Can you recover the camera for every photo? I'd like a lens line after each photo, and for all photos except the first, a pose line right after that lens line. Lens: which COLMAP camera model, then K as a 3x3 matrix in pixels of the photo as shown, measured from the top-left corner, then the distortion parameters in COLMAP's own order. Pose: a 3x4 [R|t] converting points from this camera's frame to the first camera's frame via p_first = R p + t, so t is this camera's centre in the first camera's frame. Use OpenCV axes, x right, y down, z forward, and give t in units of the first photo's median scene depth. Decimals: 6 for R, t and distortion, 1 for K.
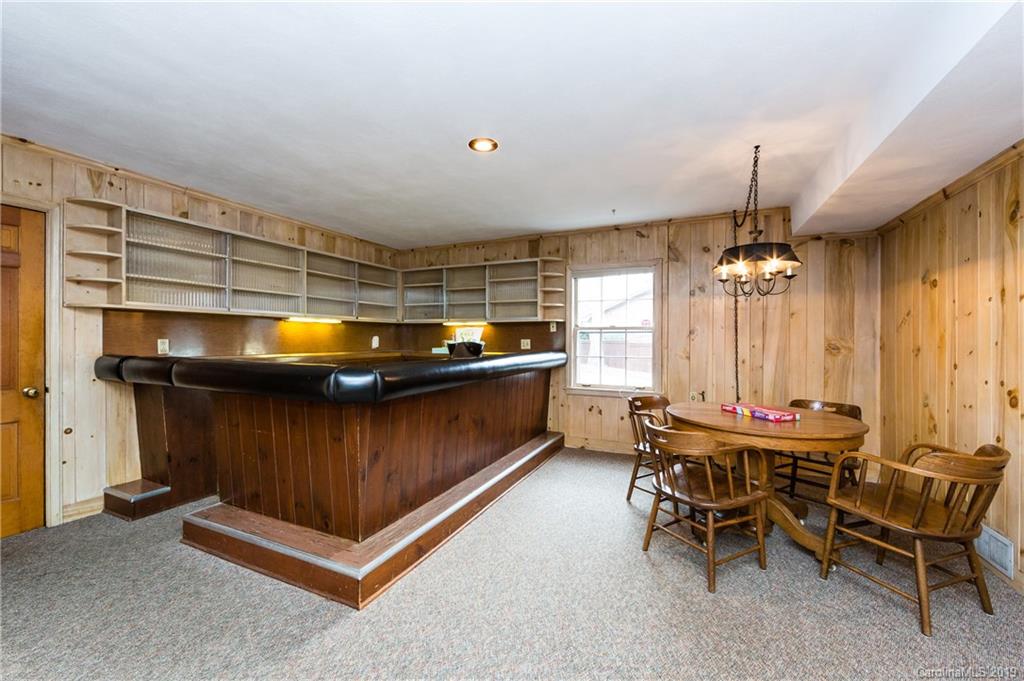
lens RADIAL K [[407.7, 0, 518.3], [0, 407.7, 339.1], [0, 0, 1]] dist [-0.003375, -0.001766]
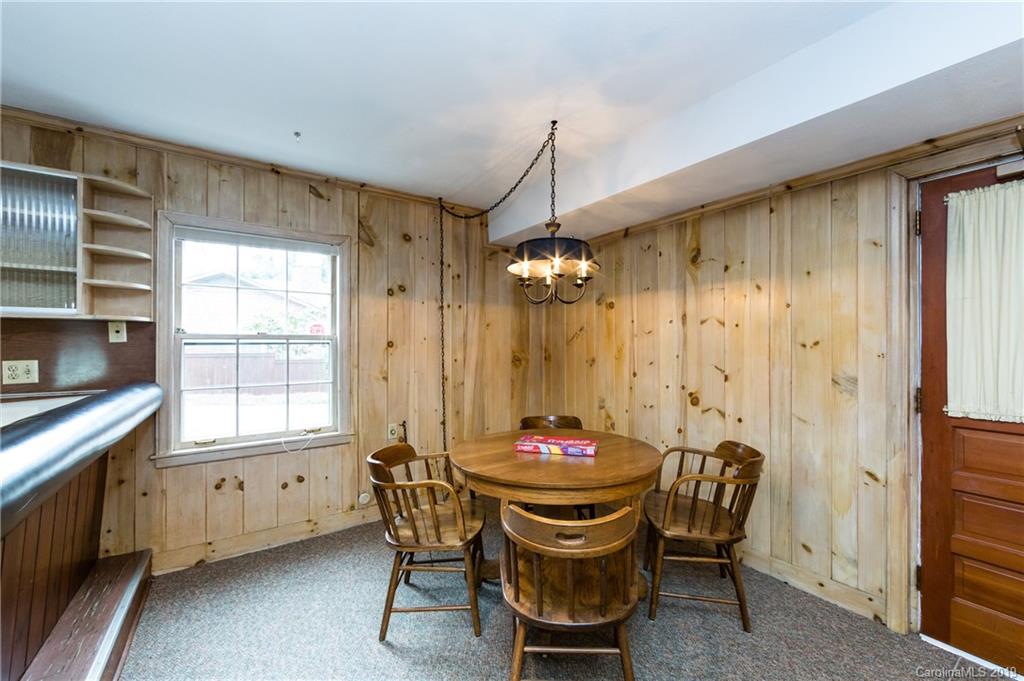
lens RADIAL K [[407.7, 0, 530.6], [0, 407.7, 342.0], [0, 0, 1]] dist [-0.003375, -0.001766]
pose [[0.498911, 0.001091, 0.866653, -0.094152], [0.004003, 0.999986, -0.003563, -0.017350], [-0.866644, 0.005247, 0.498899, 0.407275]]
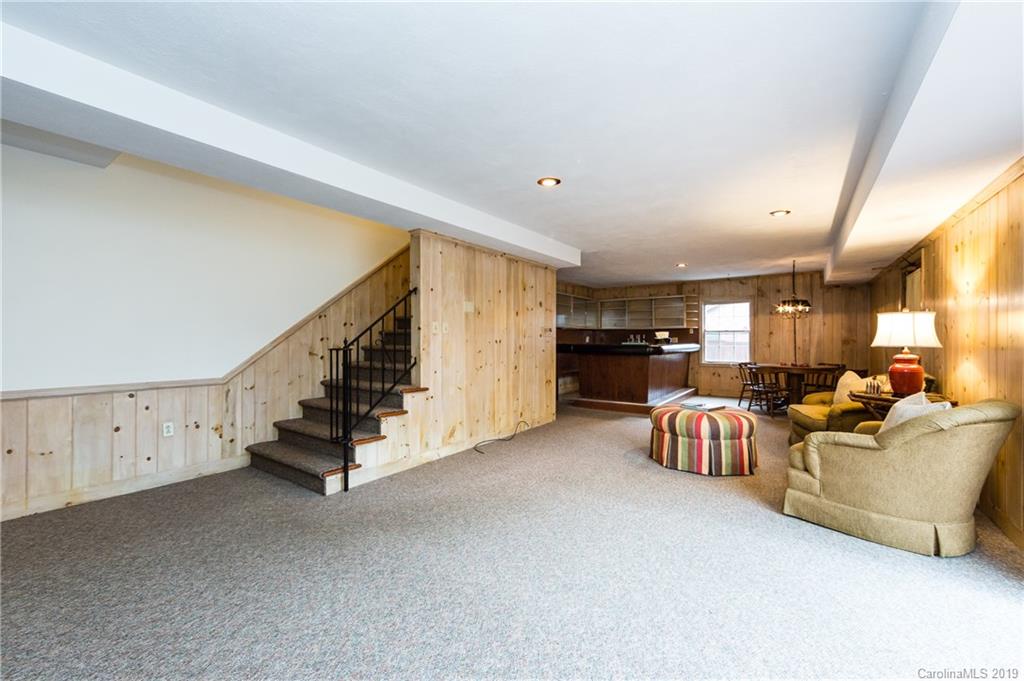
lens RADIAL K [[407.7, 0, 513.1], [0, 407.7, 337.3], [0, 0, 1]] dist [-0.003375, -0.001766]
pose [[0.979620, -0.005071, -0.200797, -0.395818], [0.003943, 0.999974, -0.006013, 0.009296], [0.200822, 0.005099, 0.979614, -1.164736]]
